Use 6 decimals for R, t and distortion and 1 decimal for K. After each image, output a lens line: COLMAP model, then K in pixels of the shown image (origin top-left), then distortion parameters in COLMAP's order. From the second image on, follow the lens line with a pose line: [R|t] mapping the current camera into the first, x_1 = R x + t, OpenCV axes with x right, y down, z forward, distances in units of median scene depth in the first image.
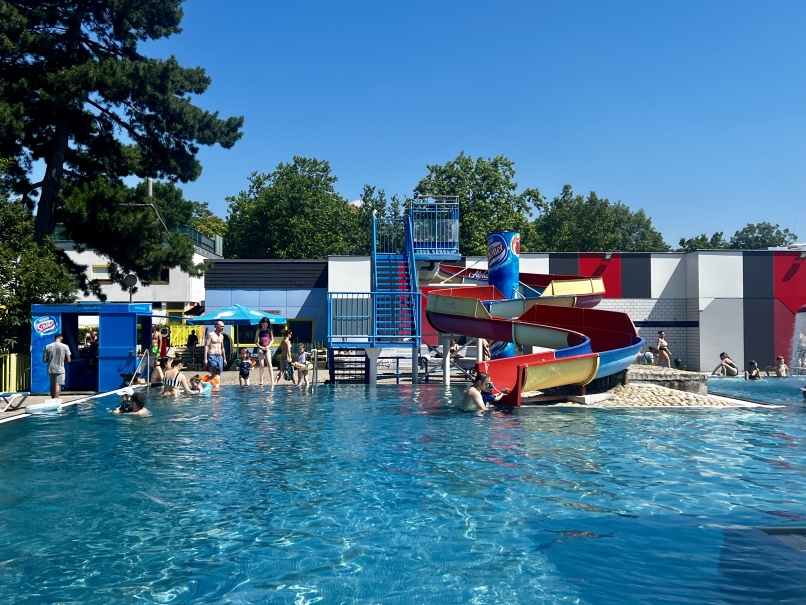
lens RADIAL K [[807.8, 0, 403.0], [0, 807.8, 302.5], [0, 0, 1]] dist [-0.005561, -0.009952]
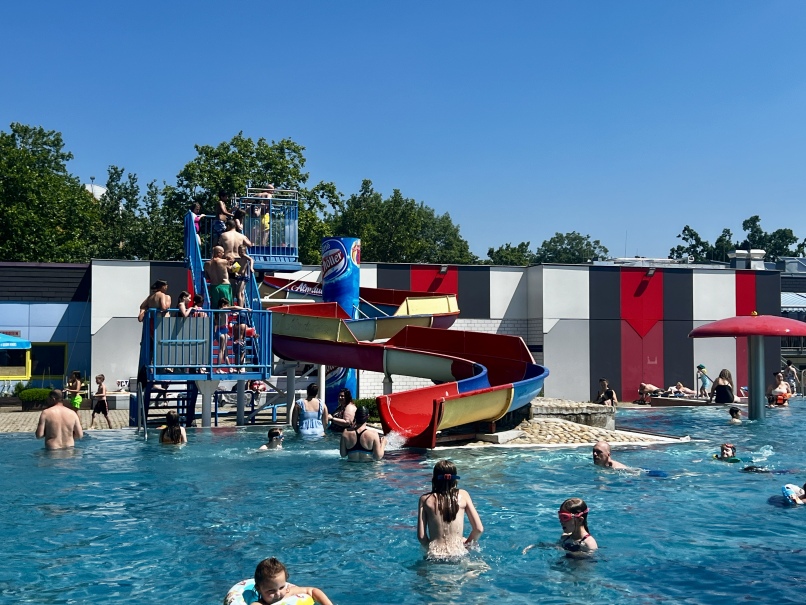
lens RADIAL K [[1017.7, 0, 403.0], [0, 1017.7, 302.5], [0, 0, 1]] dist [0.225246, -1.286714]
pose [[0.950985, 0.012518, 0.308985, -0.113097], [-0.007254, 0.999808, -0.018180, -0.001874], [-0.309153, 0.015047, 0.950893, -0.003126]]
